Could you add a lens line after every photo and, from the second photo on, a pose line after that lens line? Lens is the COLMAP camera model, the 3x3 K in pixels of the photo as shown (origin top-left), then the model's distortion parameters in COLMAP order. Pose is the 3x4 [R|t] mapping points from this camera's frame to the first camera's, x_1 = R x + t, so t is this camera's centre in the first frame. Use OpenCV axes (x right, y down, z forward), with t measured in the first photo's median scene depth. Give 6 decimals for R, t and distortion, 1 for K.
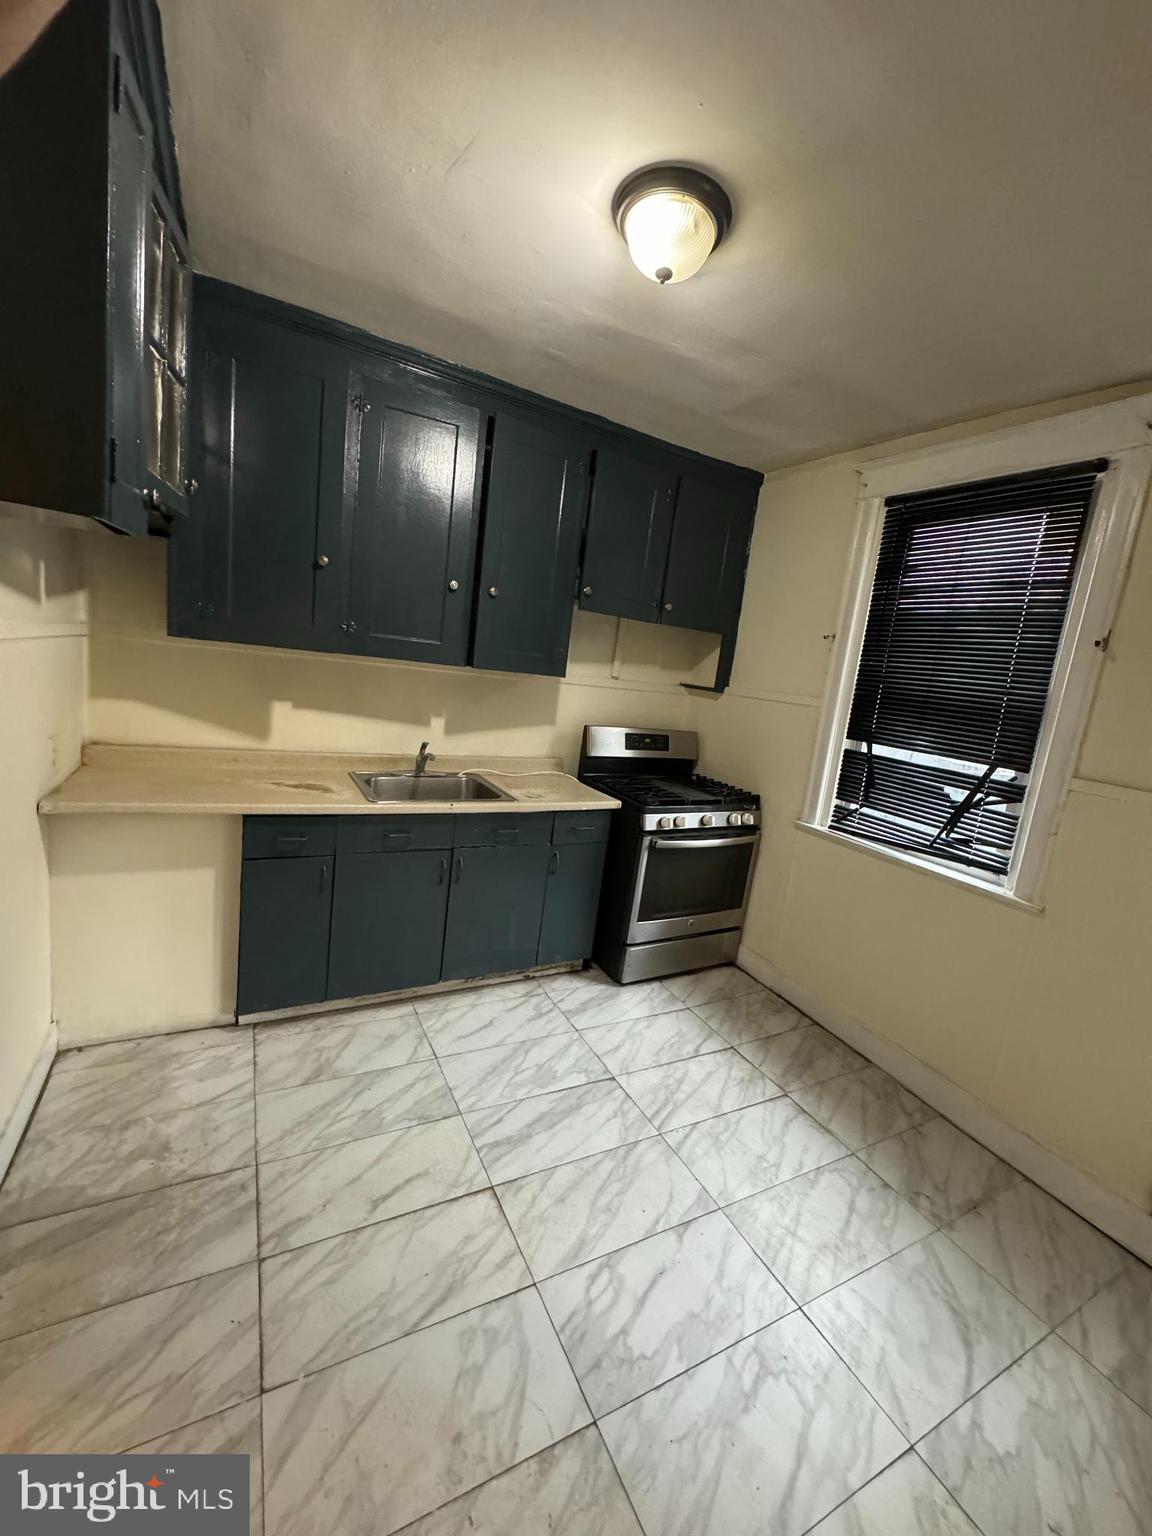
lens RADIAL K [[615.0, 0, 576.0], [0, 615.0, 768.0], [0, 0, 1]] dist [0.000249, -0.000051]
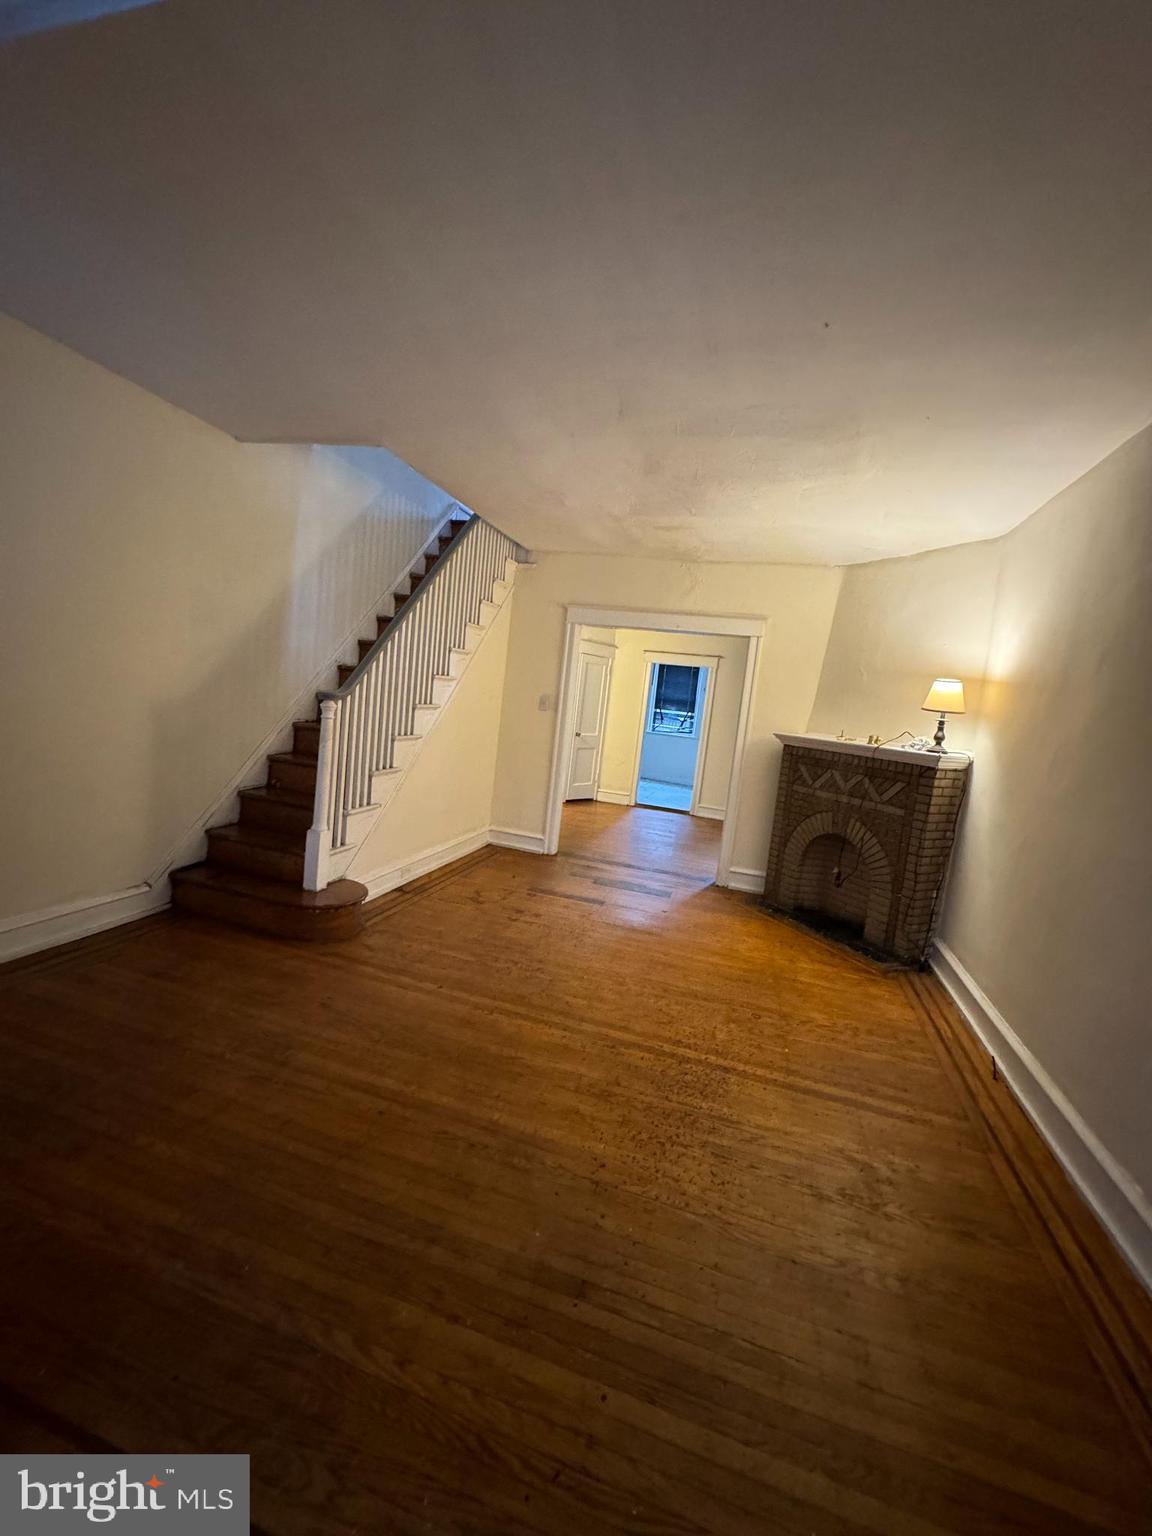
lens RADIAL K [[615.0, 0, 576.0], [0, 615.0, 768.0], [0, 0, 1]] dist [0.000249, -0.000051]
pose [[0.708364, -0.124665, 0.694751, -3.397956], [0.092742, 0.992185, 0.083476, -0.055608], [-0.699728, 0.005301, 0.714389, -1.885210]]
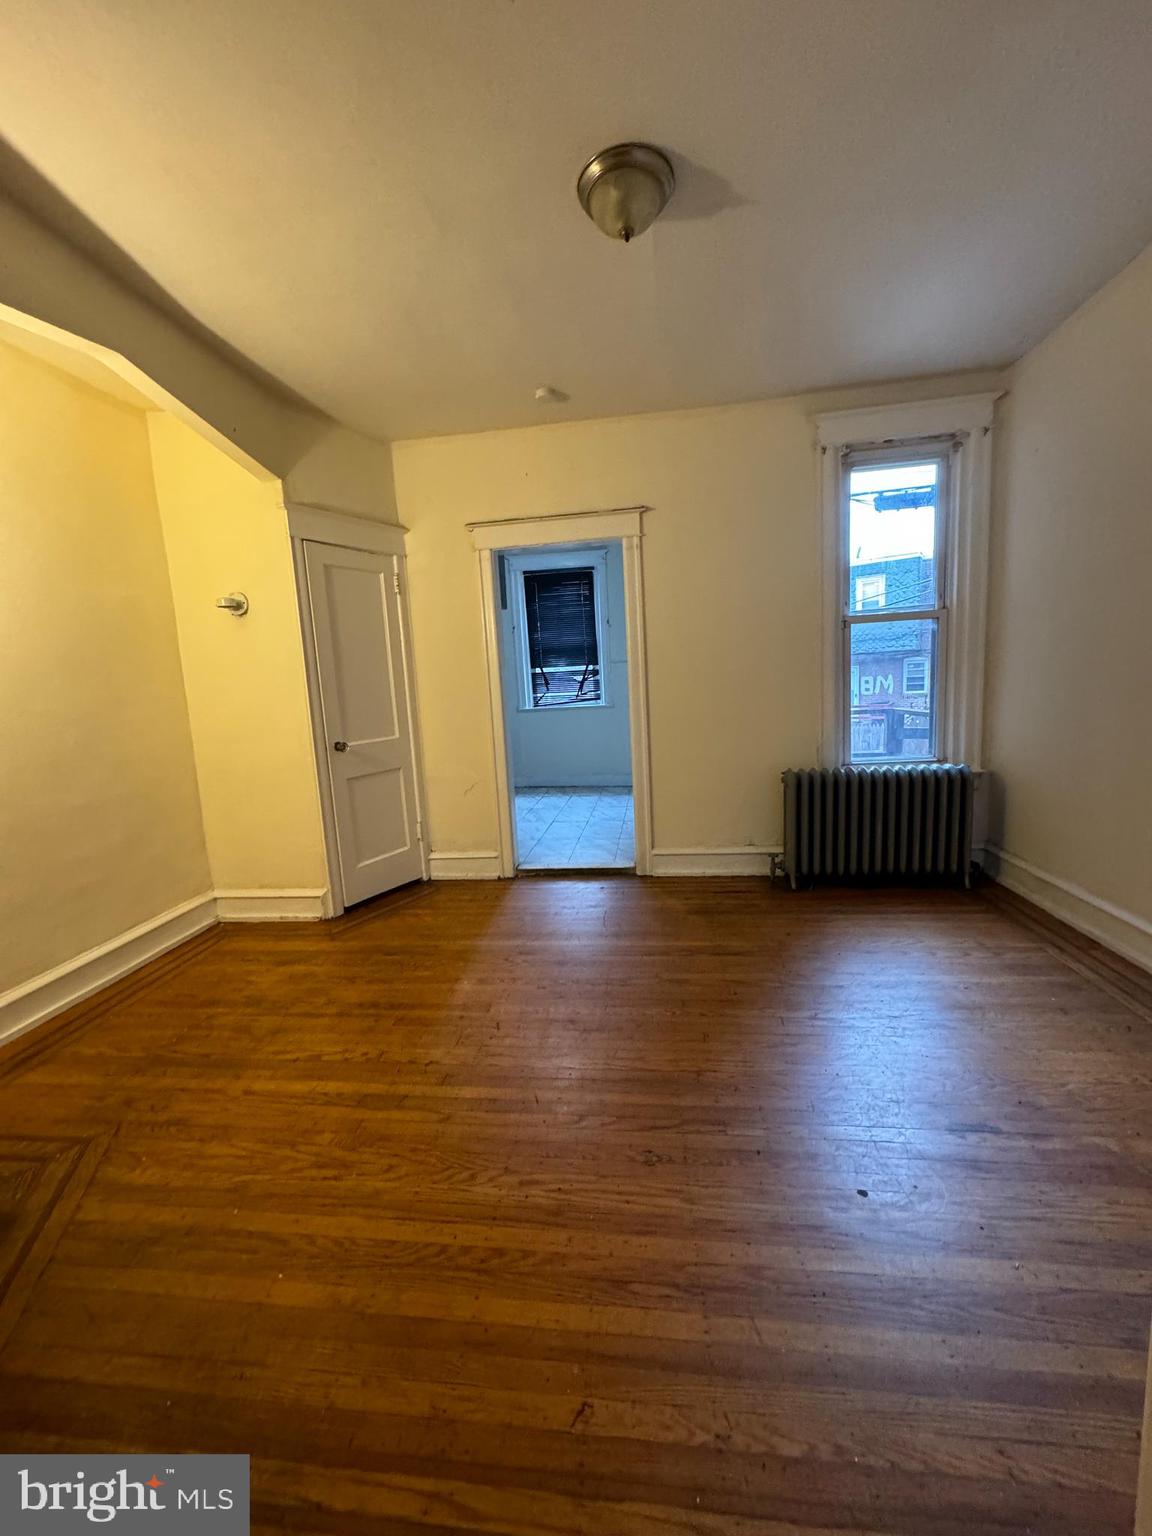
lens RADIAL K [[615.0, 0, 576.0], [0, 615.0, 768.0], [0, 0, 1]] dist [0.000249, -0.000051]
pose [[0.559454, -0.266522, 0.784842, -1.753335], [0.255974, 0.956162, 0.142236, 0.032791], [-0.788345, 0.121325, 0.603152, -0.667575]]
